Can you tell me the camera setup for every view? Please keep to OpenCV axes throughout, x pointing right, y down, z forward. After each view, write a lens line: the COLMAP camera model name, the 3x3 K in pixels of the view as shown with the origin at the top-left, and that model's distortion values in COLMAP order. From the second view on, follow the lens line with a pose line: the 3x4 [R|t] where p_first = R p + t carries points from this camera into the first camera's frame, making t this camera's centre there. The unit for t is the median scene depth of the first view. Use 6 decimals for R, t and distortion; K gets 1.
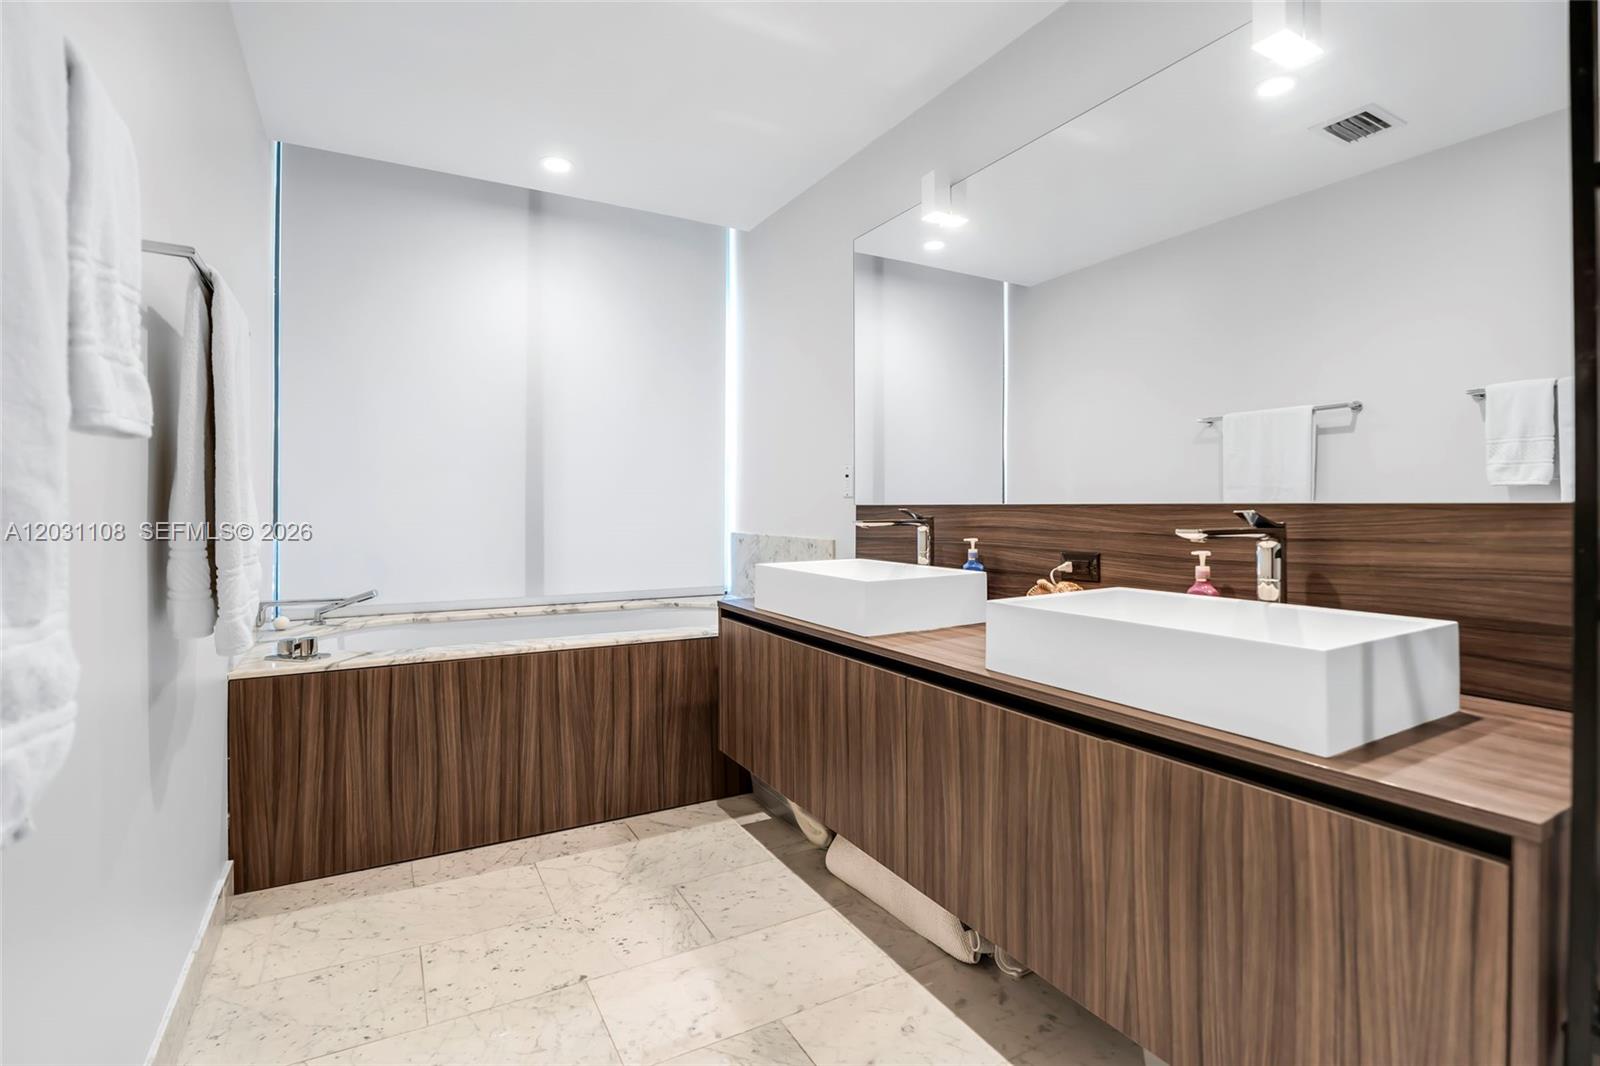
lens RADIAL K [[756.3, 0, 791.7], [0, 756.3, 500.4], [0, 0, 1]] dist [-0.022071, 0.002176]
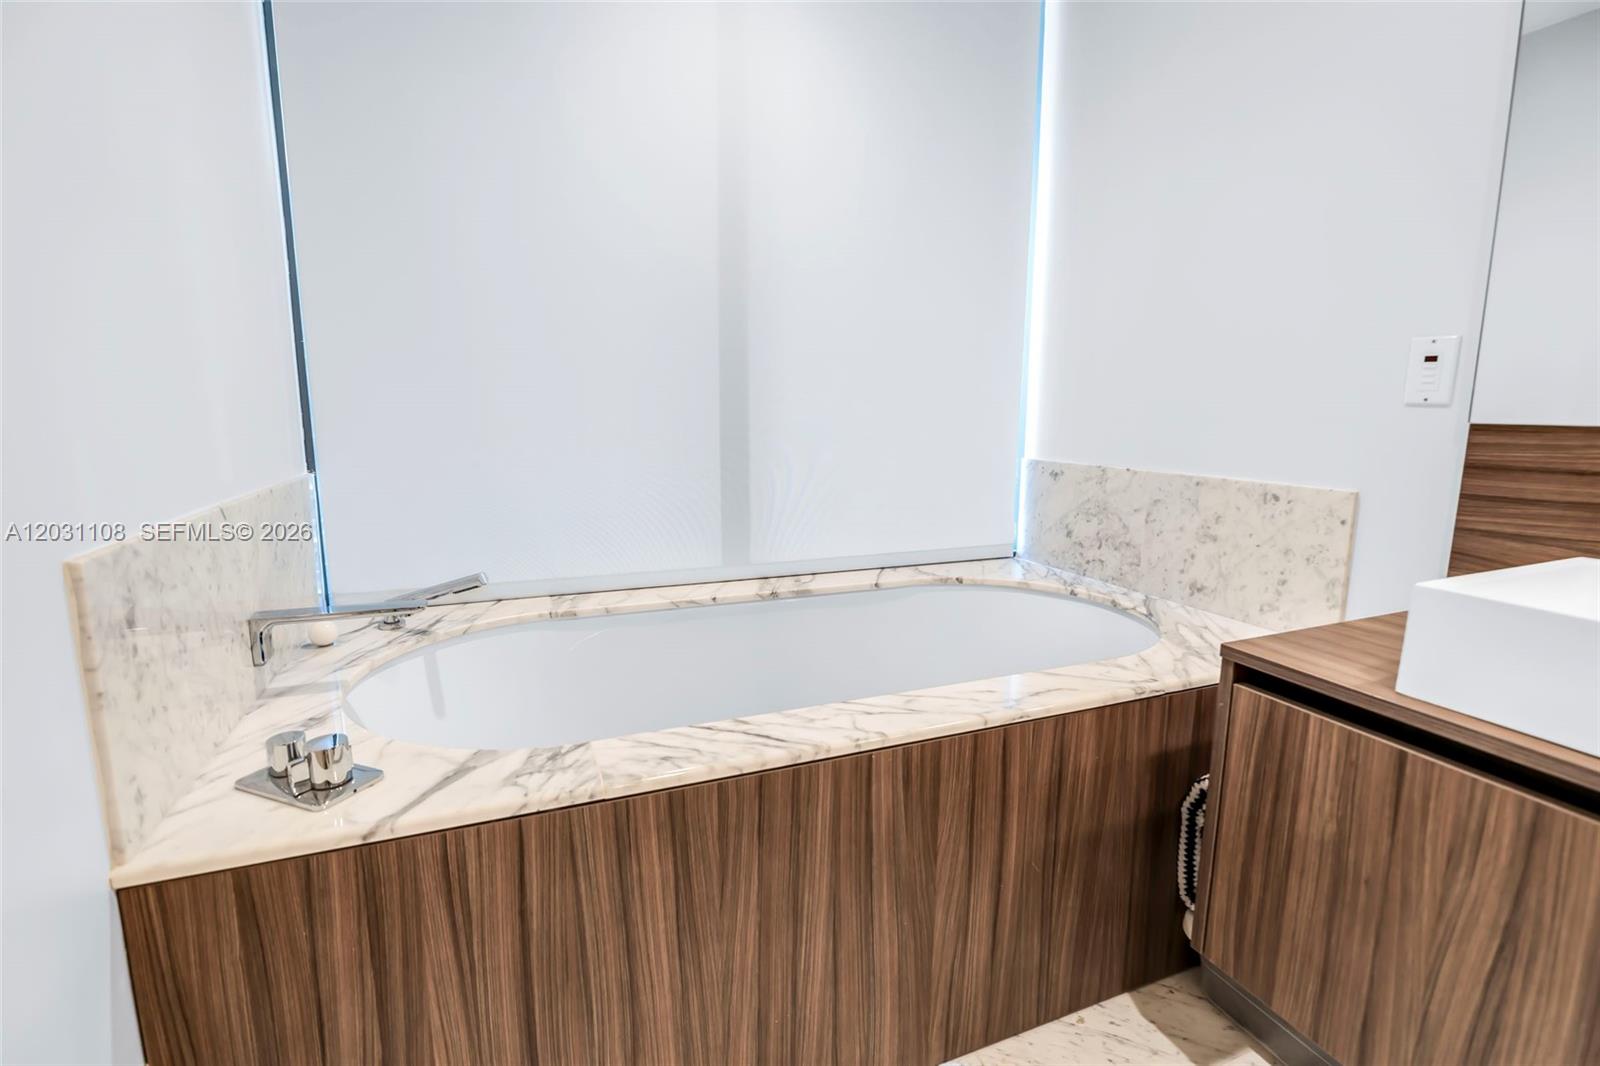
lens RADIAL K [[747.7, 0, 803.7], [0, 747.7, 528.8], [0, 0, 1]] dist [-0.015050, 0.000095]
pose [[0.993045, 0.024867, -0.115077, -0.322814], [-0.005172, 0.985710, 0.168369, -0.005746], [0.117619, -0.166603, 0.978984, 0.620353]]
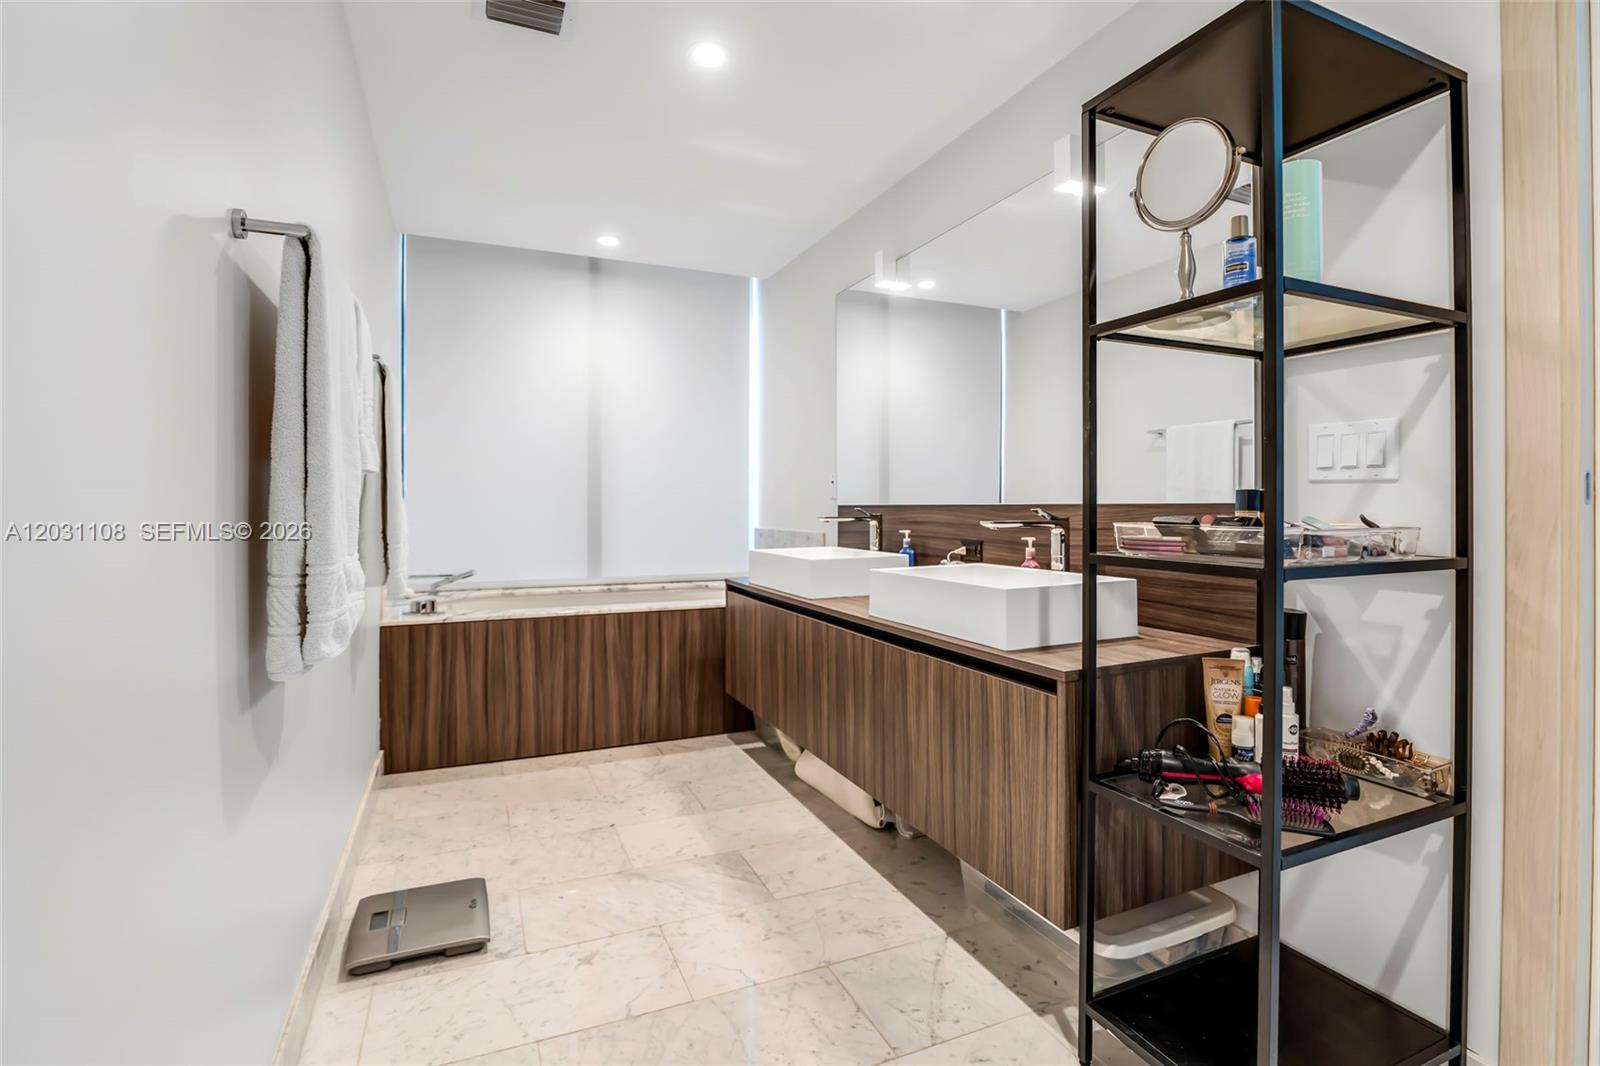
lens RADIAL K [[756.3, 0, 790.3], [0, 756.3, 501.4], [0, 0, 1]] dist [-0.022071, 0.002176]
pose [[0.995082, -0.001121, -0.099051, 0.162132], [0.001176, 0.999999, 0.000503, -0.001555], [0.099050, -0.000617, 0.995082, -0.329780]]
